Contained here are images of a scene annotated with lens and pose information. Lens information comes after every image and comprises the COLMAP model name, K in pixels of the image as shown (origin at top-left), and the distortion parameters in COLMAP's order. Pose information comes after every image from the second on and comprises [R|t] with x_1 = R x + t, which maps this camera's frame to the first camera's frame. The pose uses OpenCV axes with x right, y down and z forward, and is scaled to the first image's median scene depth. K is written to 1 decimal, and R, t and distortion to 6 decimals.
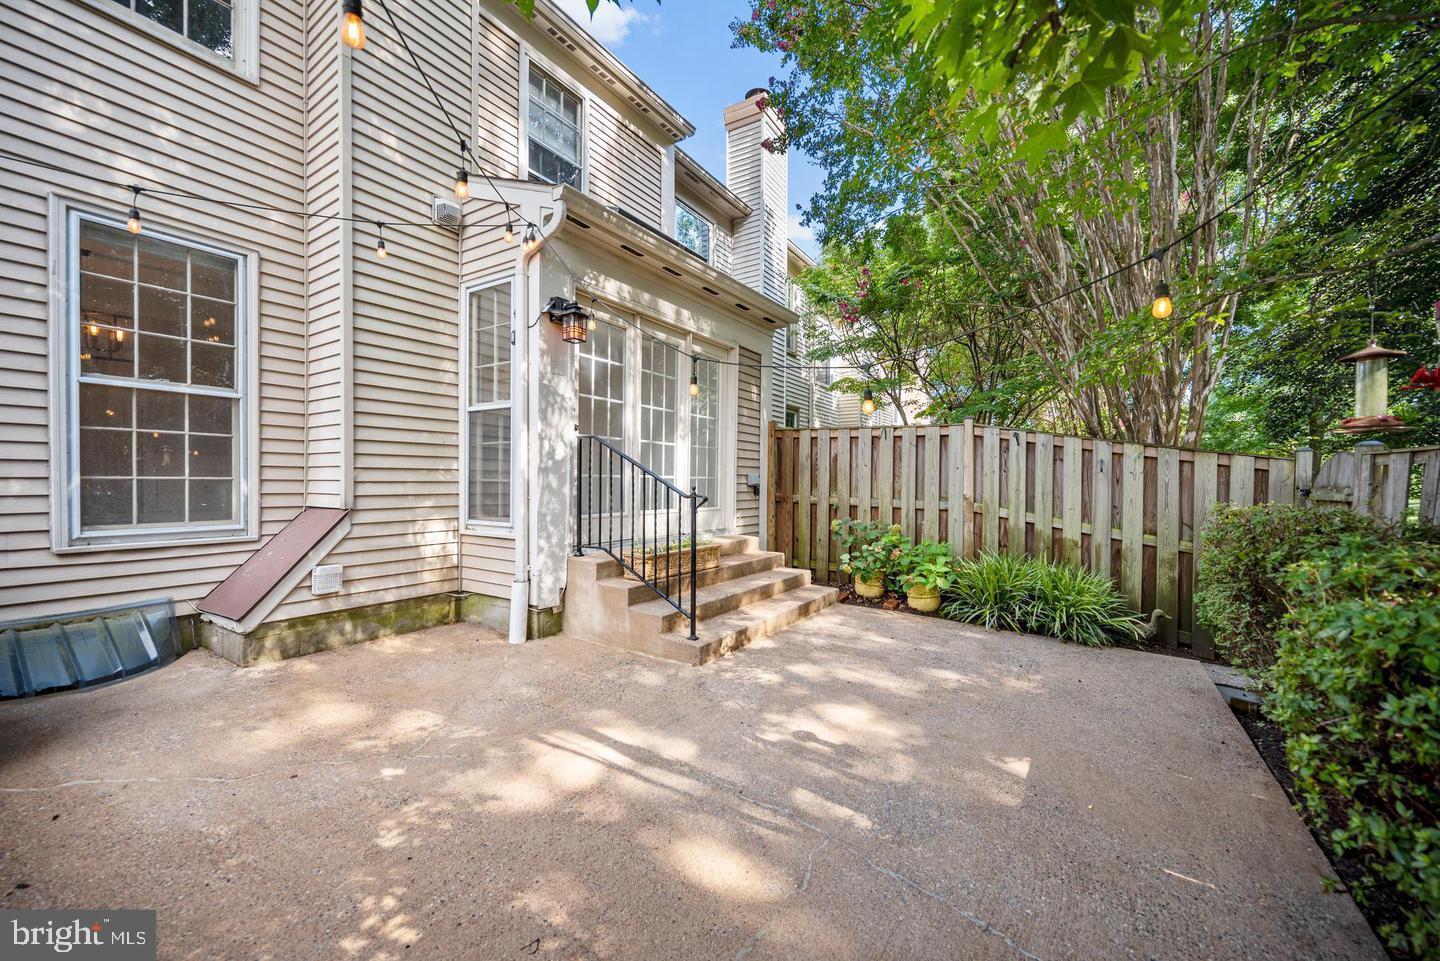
lens RADIAL K [[571.1, 0, 742.1], [0, 571.1, 481.2], [0, 0, 1]] dist [0.007156, -0.000018]
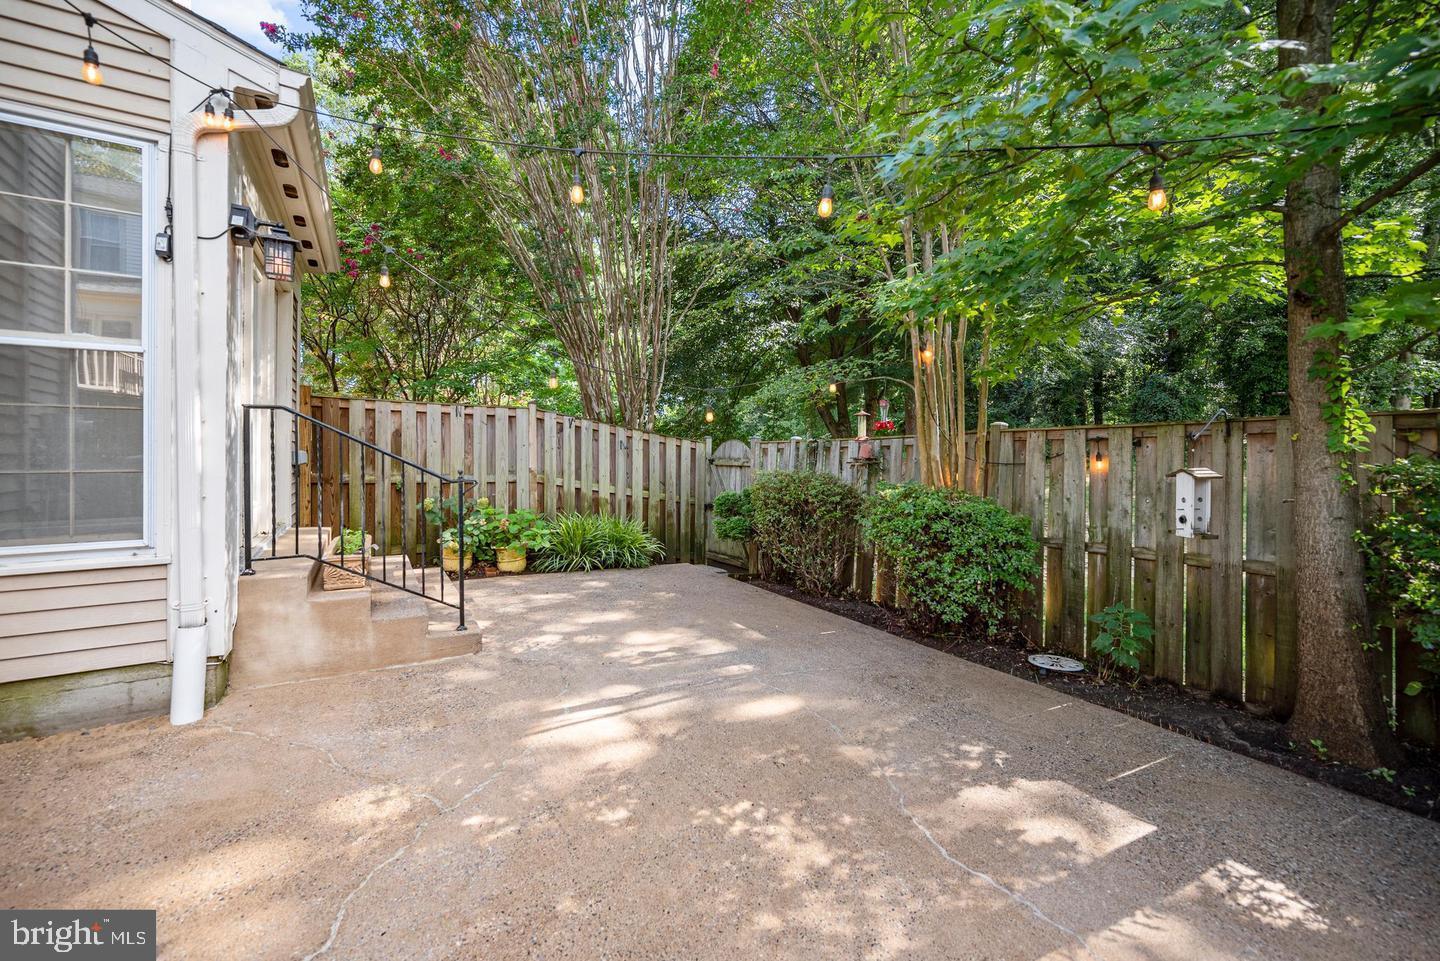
lens RADIAL K [[571.1, 0, 729.8], [0, 571.1, 454.6], [0, 0, 1]] dist [0.007156, -0.000018]
pose [[0.447540, -0.012816, 0.894172, -0.678584], [-0.001648, 0.999884, 0.015156, -0.031953], [-0.894262, -0.008257, 0.447467, 0.154058]]
